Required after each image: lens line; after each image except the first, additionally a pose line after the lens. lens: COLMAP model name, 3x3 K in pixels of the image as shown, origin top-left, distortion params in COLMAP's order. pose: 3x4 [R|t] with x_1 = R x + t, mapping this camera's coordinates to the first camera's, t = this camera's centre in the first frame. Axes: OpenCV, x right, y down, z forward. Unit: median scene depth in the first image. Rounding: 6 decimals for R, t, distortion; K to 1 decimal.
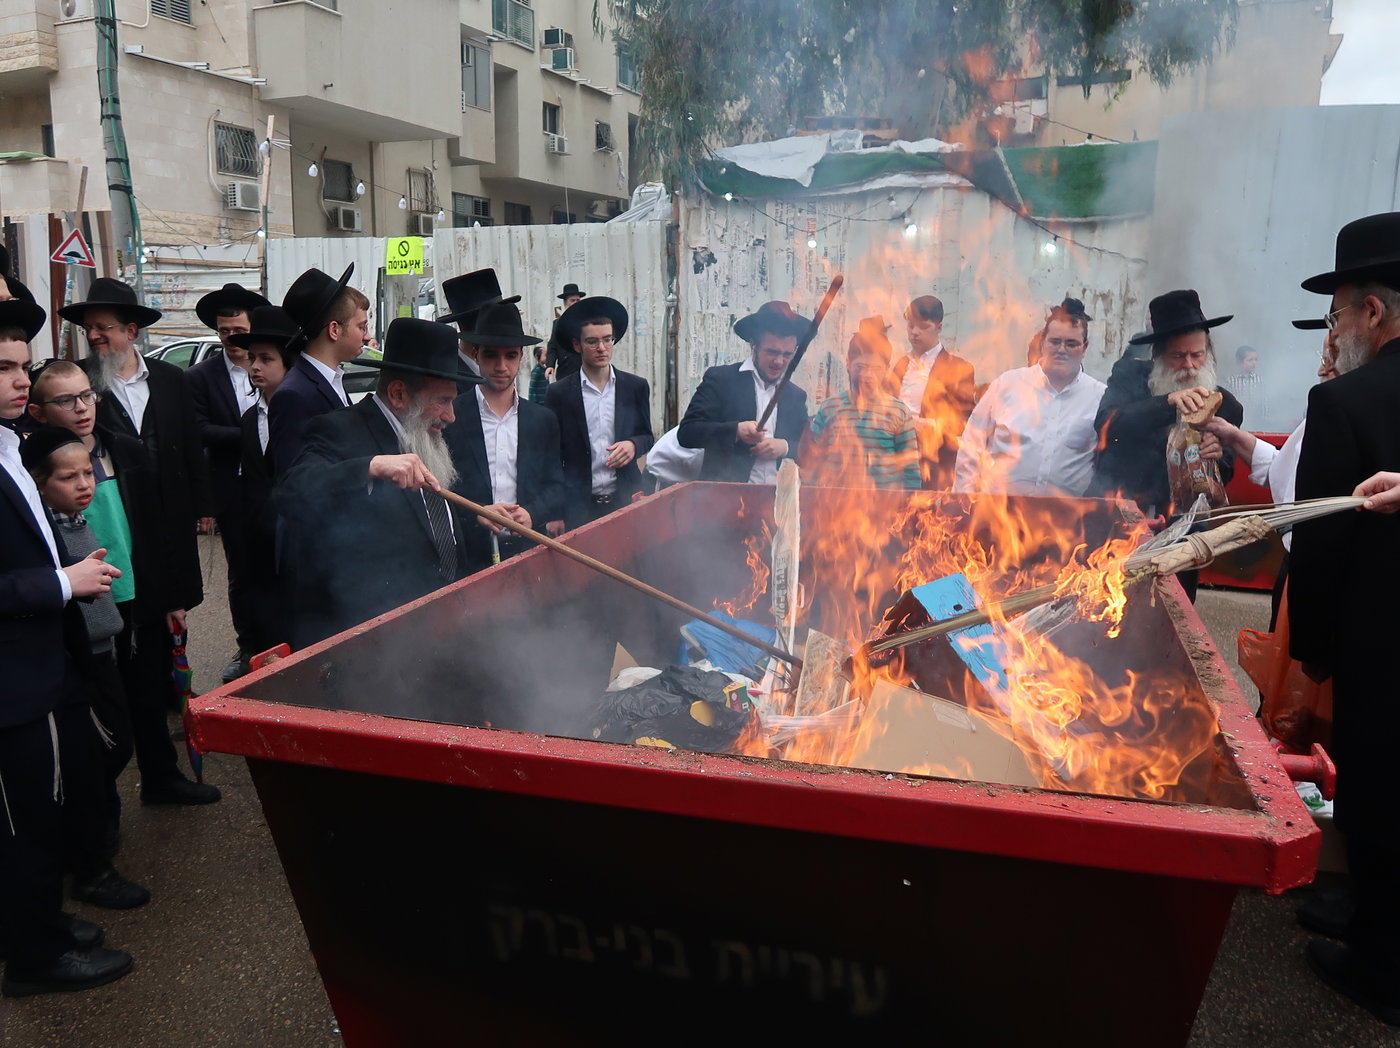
lens RADIAL K [[1086.7, 0, 709.7], [0, 1086.7, 534.9], [0, 0, 1]] dist [-0.047649, 0.010163]
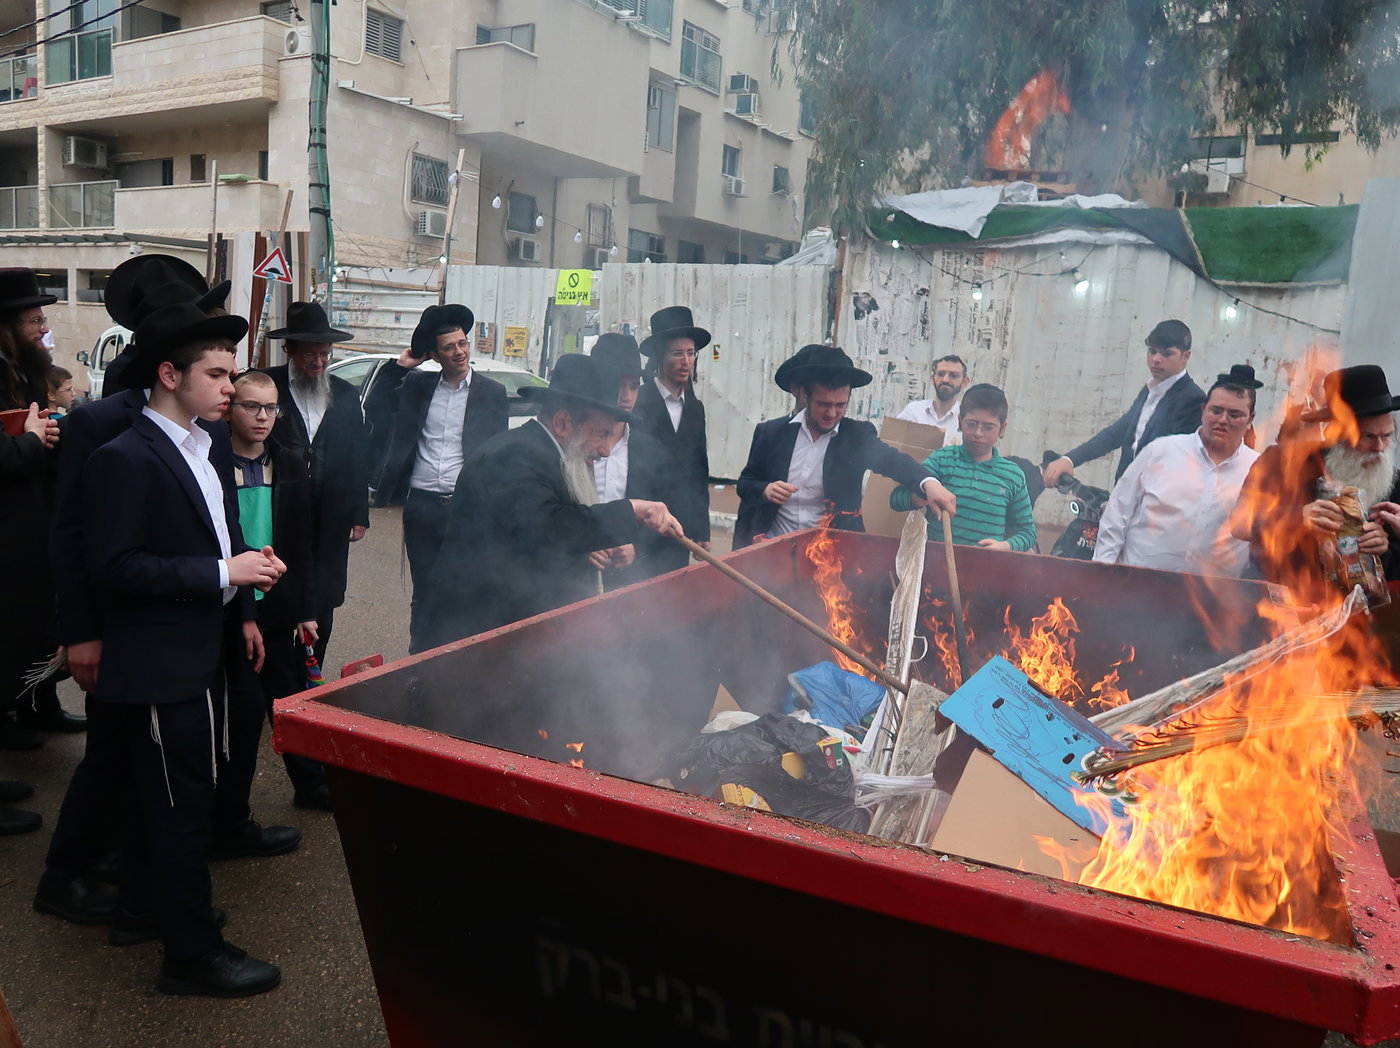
lens RADIAL K [[1086.7, 0, 700.9], [0, 1086.7, 533.6], [0, 0, 1]] dist [-0.047649, 0.010163]
pose [[0.985889, 0.079178, -0.147490, 0.009202], [-0.084781, 0.995883, -0.032087, -0.001104], [0.144343, 0.044139, 0.988543, 0.004011]]
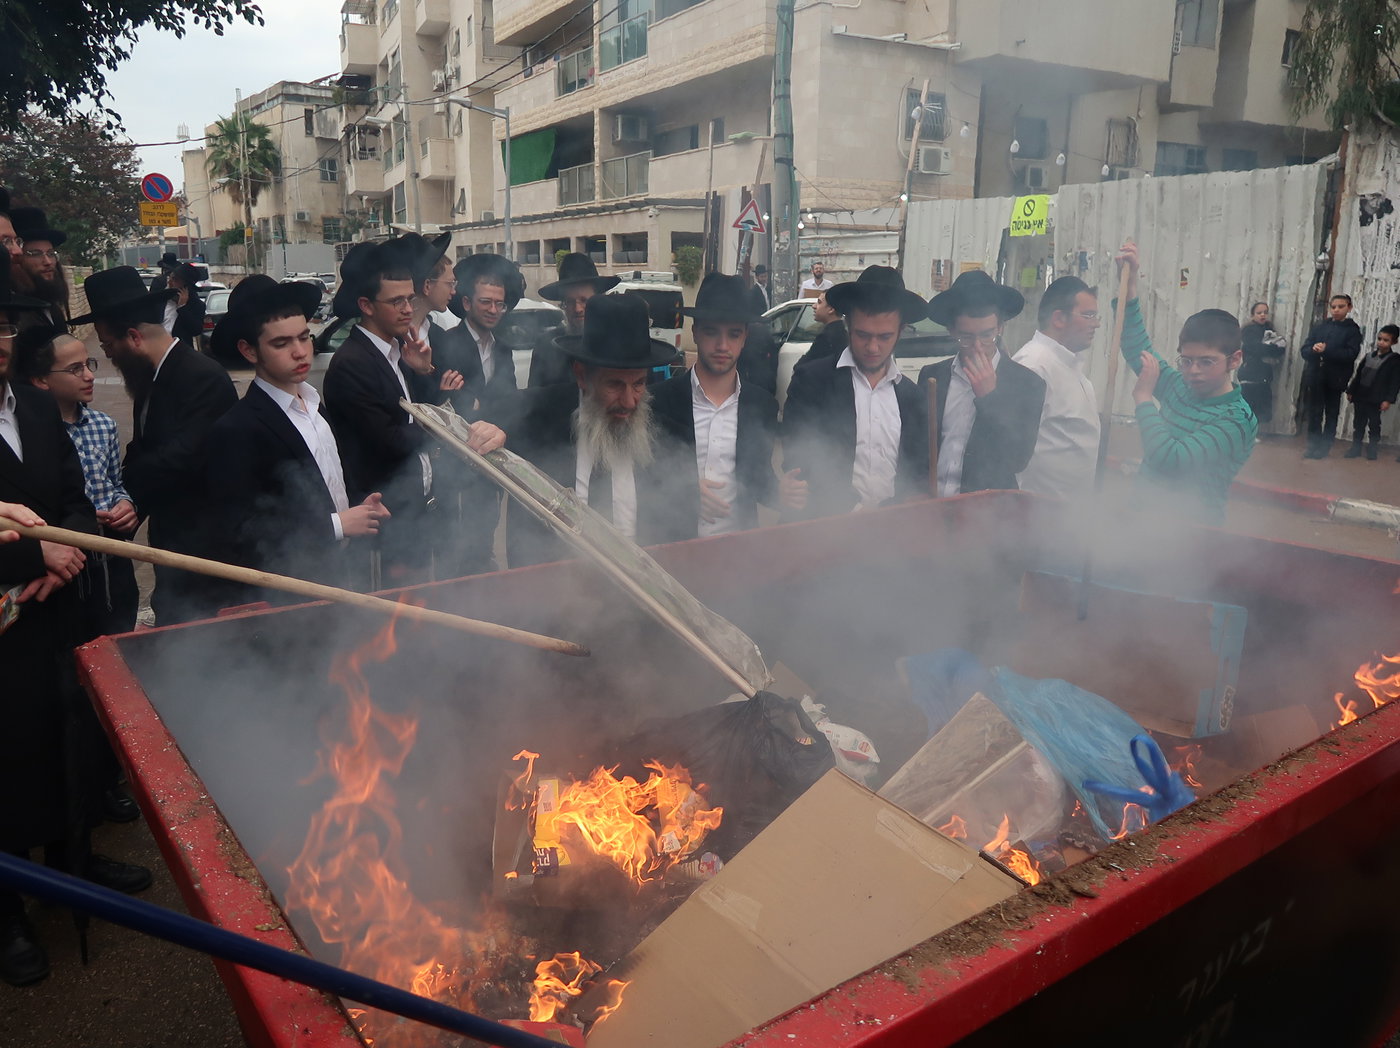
lens RADIAL K [[1086.7, 0, 699.8], [0, 1086.7, 521.6], [0, 0, 1]] dist [-0.047649, 0.010163]
pose [[0.784433, 0.128870, -0.606677, 0.108910], [-0.113517, 0.991483, 0.063834, -0.019711], [0.609737, 0.018795, 0.792381, 0.079671]]
